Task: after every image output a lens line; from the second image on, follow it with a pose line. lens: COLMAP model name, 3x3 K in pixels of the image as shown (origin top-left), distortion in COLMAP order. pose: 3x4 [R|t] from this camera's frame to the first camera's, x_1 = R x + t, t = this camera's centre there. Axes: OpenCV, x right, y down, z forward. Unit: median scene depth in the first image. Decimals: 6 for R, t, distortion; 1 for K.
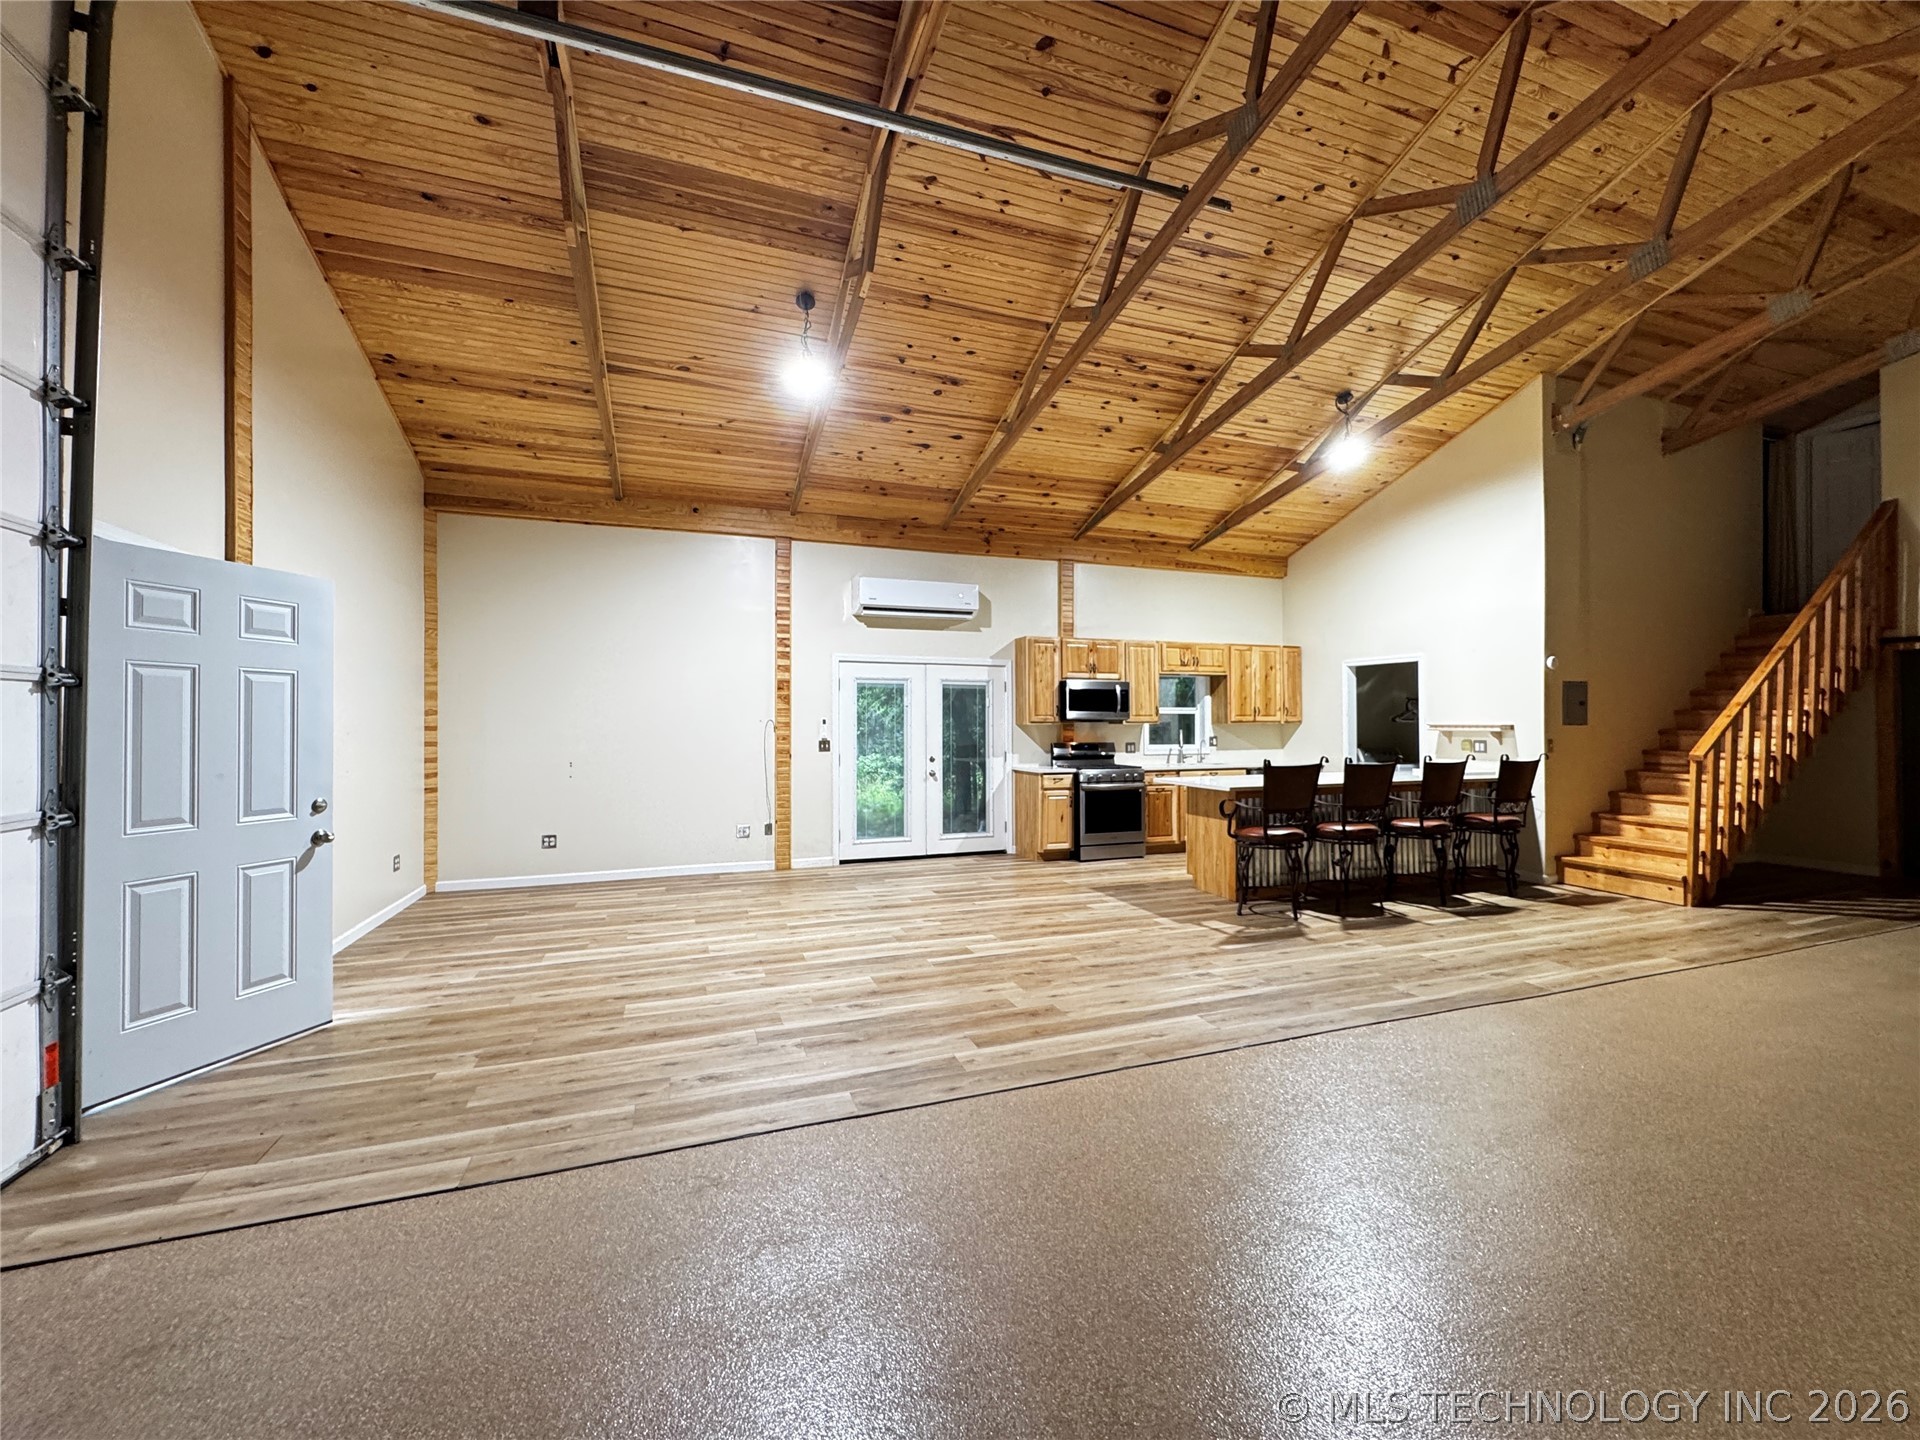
lens RADIAL K [[763.5, 0, 955.0], [0, 763.5, 717.4], [0, 0, 1]] dist [-0.002226, -0.000081]
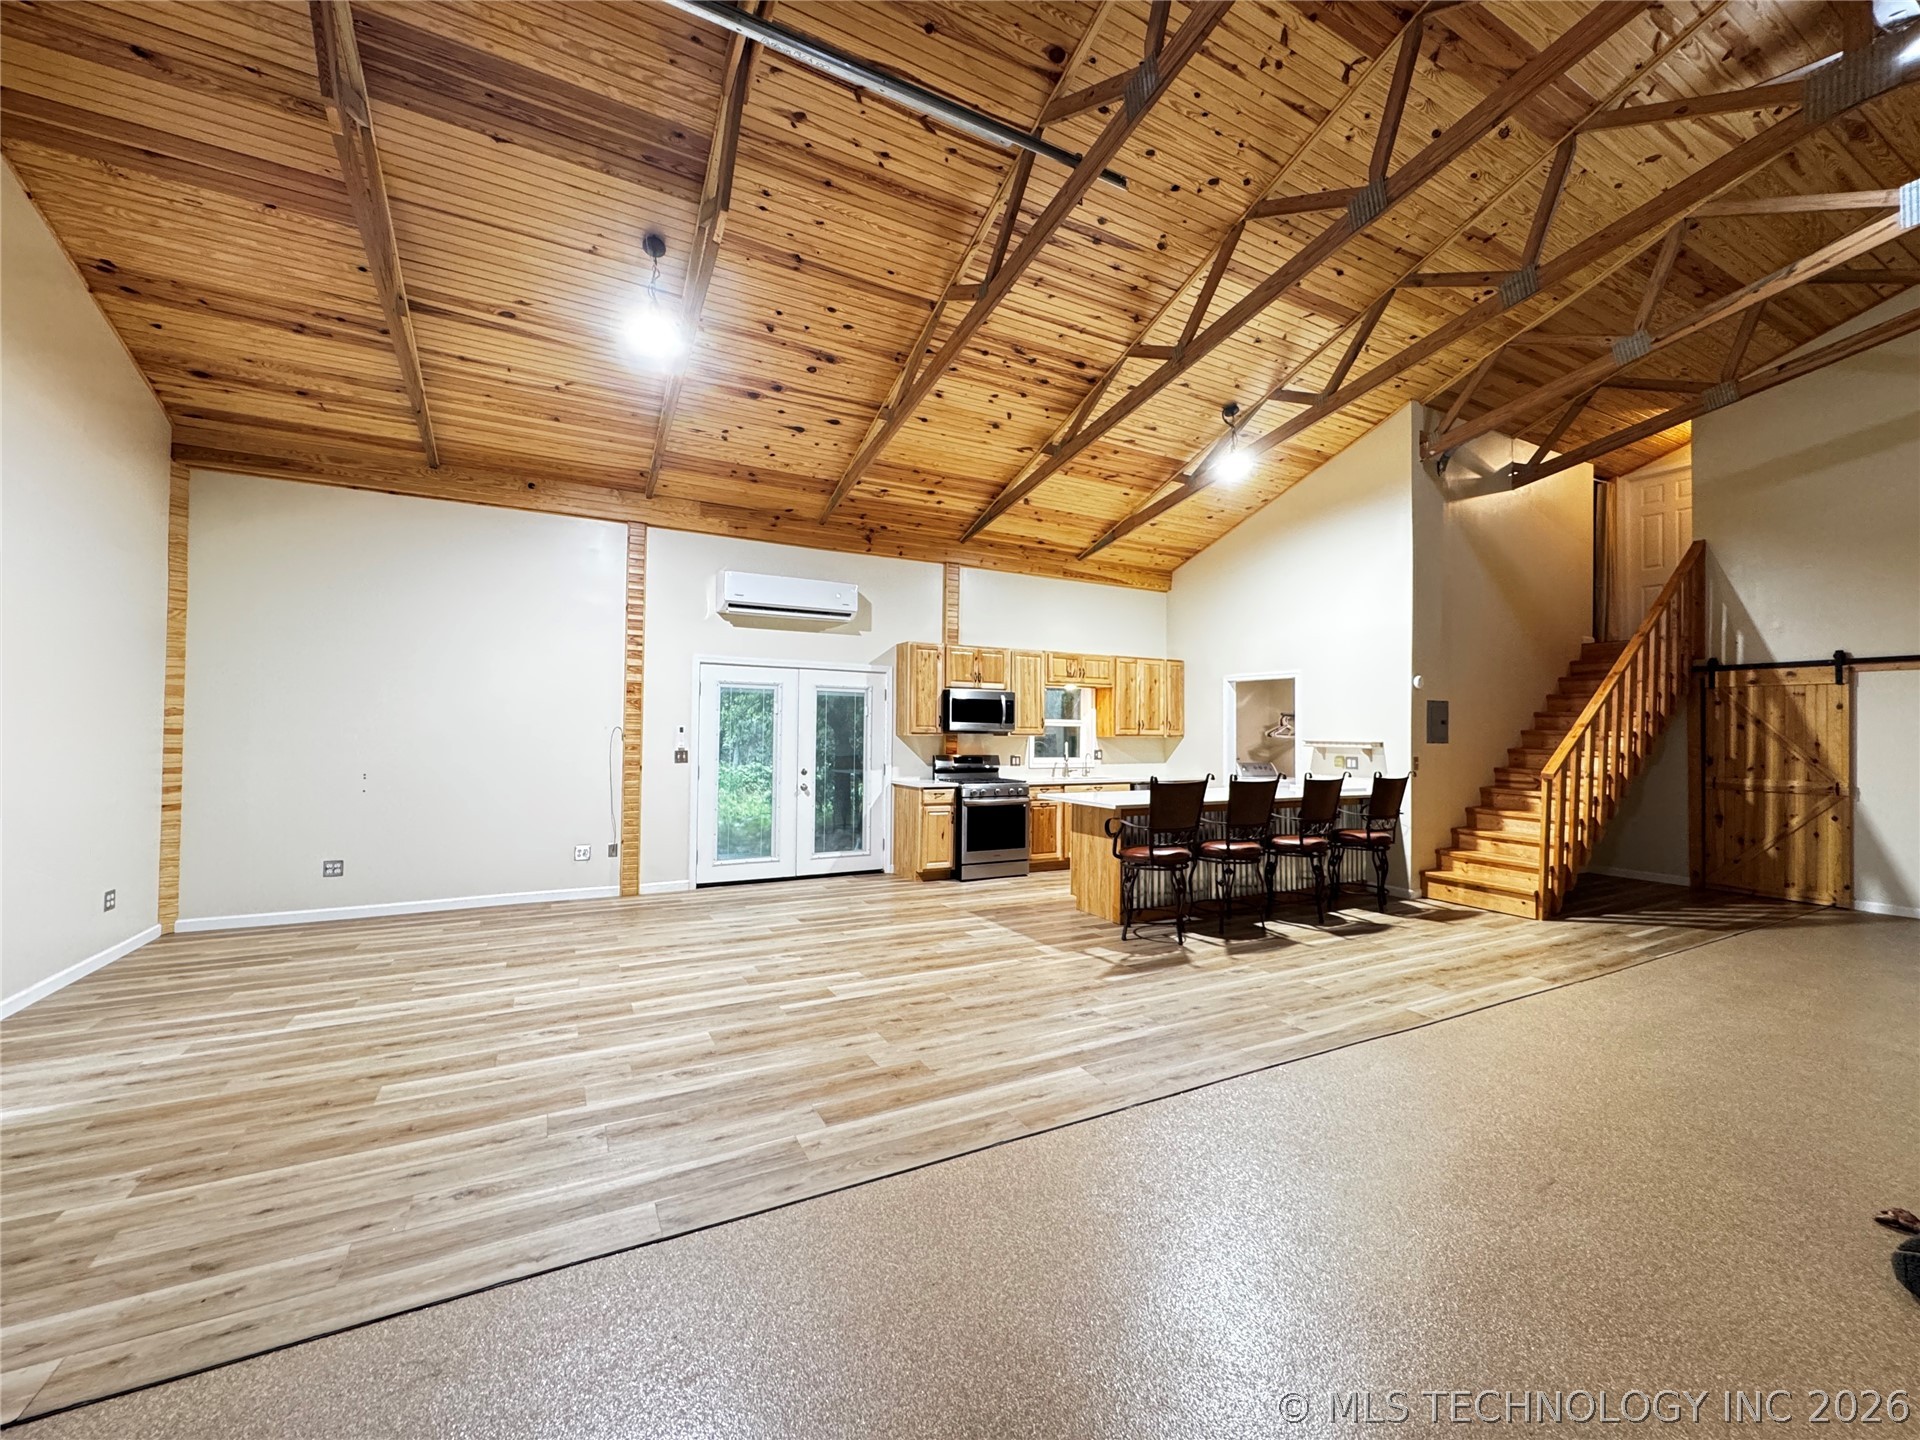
lens RADIAL K [[763.5, 0, 954.6], [0, 763.5, 717.2], [0, 0, 1]] dist [-0.002226, -0.000081]
pose [[0.989705, 0.016160, 0.142206, 0.030262], [-0.014503, 0.999814, -0.012679, -0.003609], [-0.142385, 0.010486, 0.989756, 0.105241]]
